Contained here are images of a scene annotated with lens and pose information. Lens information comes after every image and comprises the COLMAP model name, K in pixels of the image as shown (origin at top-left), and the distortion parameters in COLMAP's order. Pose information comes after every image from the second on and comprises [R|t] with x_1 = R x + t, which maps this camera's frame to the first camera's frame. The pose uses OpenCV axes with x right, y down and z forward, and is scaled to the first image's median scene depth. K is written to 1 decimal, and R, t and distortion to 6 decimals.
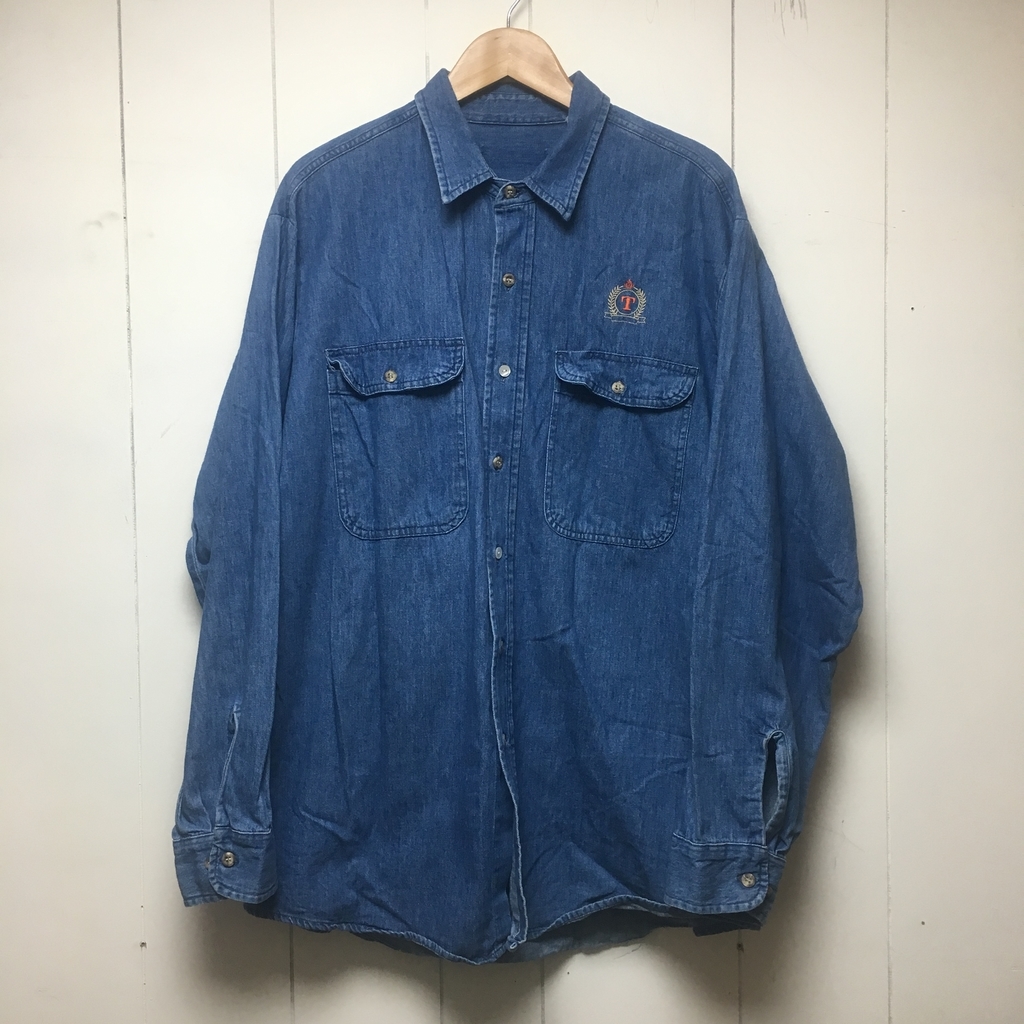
lens RADIAL K [[1170.5, 0, 512.0], [0, 1170.5, 512.0], [0, 0, 1]] dist [0.065304, -0.037609]
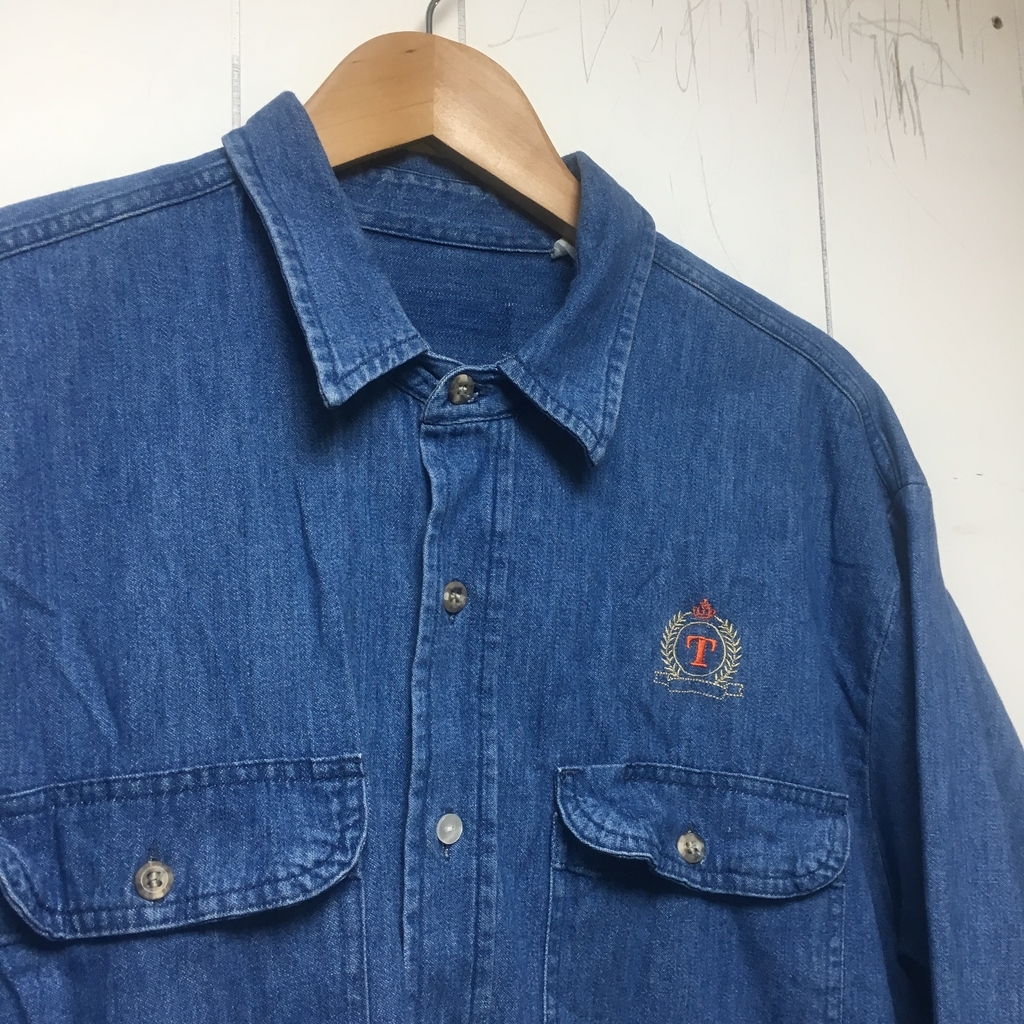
lens RADIAL K [[1170.5, 0, 512.0], [0, 1170.5, 512.0], [0, 0, 1]] dist [0.065304, -0.037609]
pose [[0.914319, 0.040462, 0.402968, -0.149602], [0.031698, 0.984795, -0.170805, -0.157260], [-0.403752, 0.168944, 0.899134, 0.624178]]
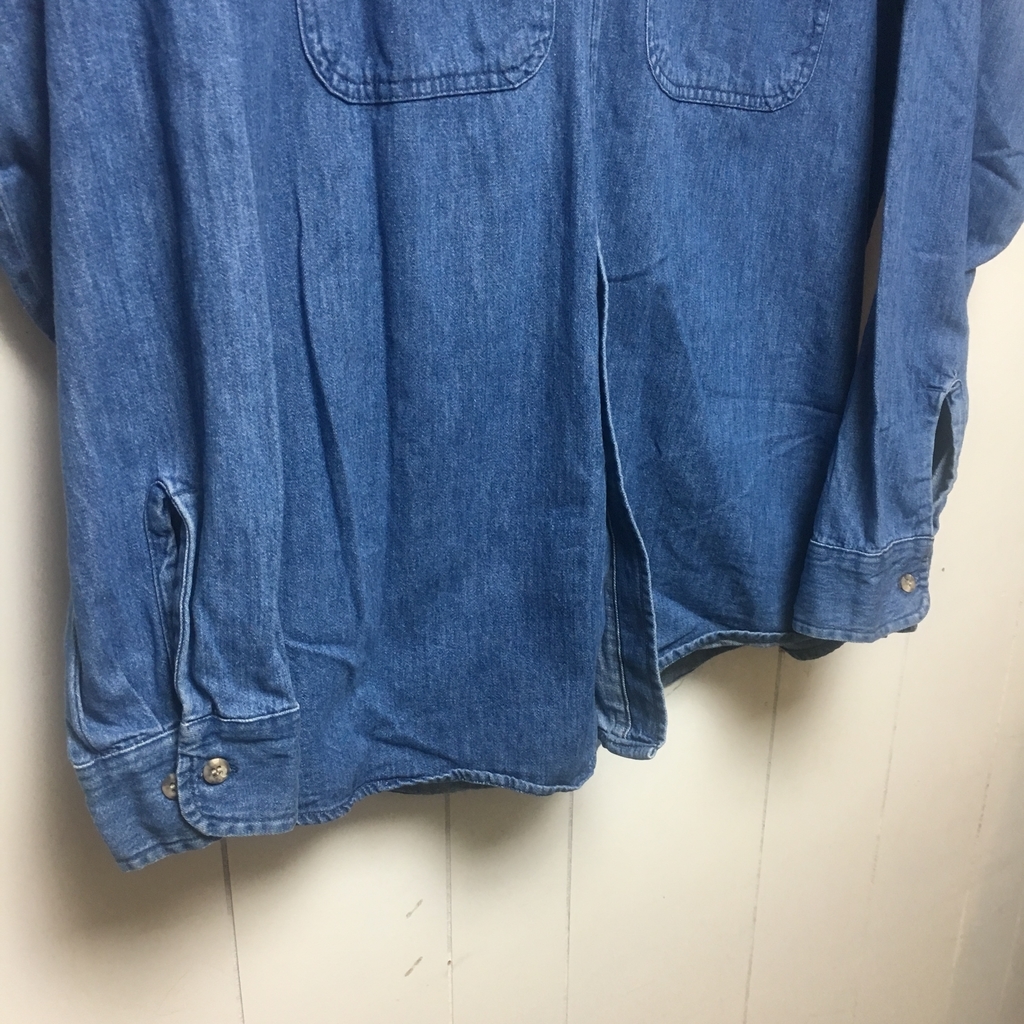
lens RADIAL K [[1170.5, 0, 512.0], [0, 1170.5, 512.0], [0, 0, 1]] dist [0.065304, -0.037609]
pose [[0.837534, -0.192147, 0.511485, -0.354337], [0.003674, 0.938084, 0.346389, 0.013258], [-0.546374, -0.288234, 0.786382, 0.536612]]
